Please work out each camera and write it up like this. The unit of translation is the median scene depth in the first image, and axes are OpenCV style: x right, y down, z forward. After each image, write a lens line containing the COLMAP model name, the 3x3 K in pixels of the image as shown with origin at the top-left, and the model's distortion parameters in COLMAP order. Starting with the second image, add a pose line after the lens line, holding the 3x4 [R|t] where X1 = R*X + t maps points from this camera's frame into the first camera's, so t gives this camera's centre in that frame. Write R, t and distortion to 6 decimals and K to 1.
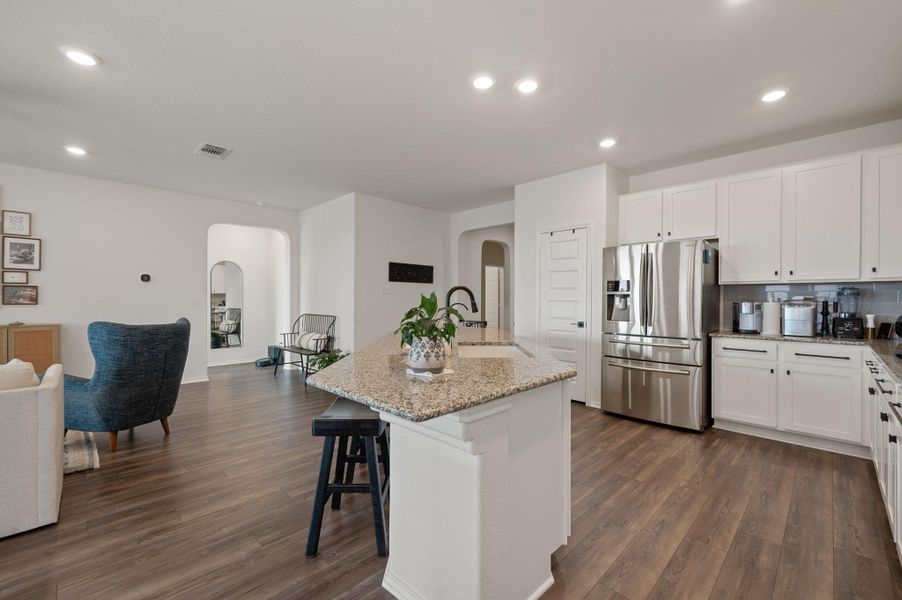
lens RADIAL K [[378.1, 0, 451.0], [0, 378.1, 300.0], [0, 0, 1]] dist [-0.002129, -0.000390]
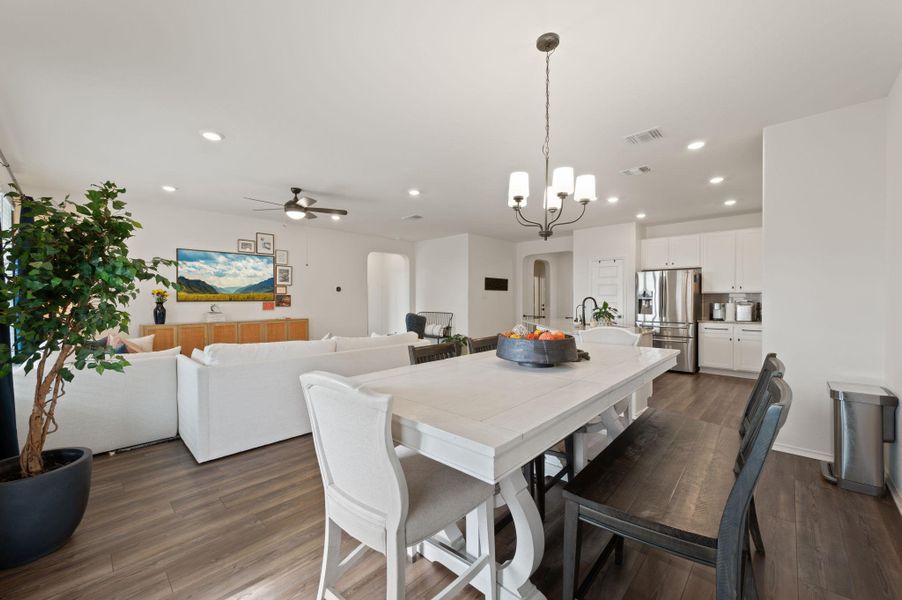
lens RADIAL K [[352.0, 0, 447.4], [0, 352.0, 302.8], [0, 0, 1]] dist [-0.000813, -0.000026]
pose [[0.999630, -0.004981, 0.026748, -0.537512], [0.004781, 0.999960, 0.007524, -0.014312], [-0.026784, -0.007393, 0.999614, -0.631058]]
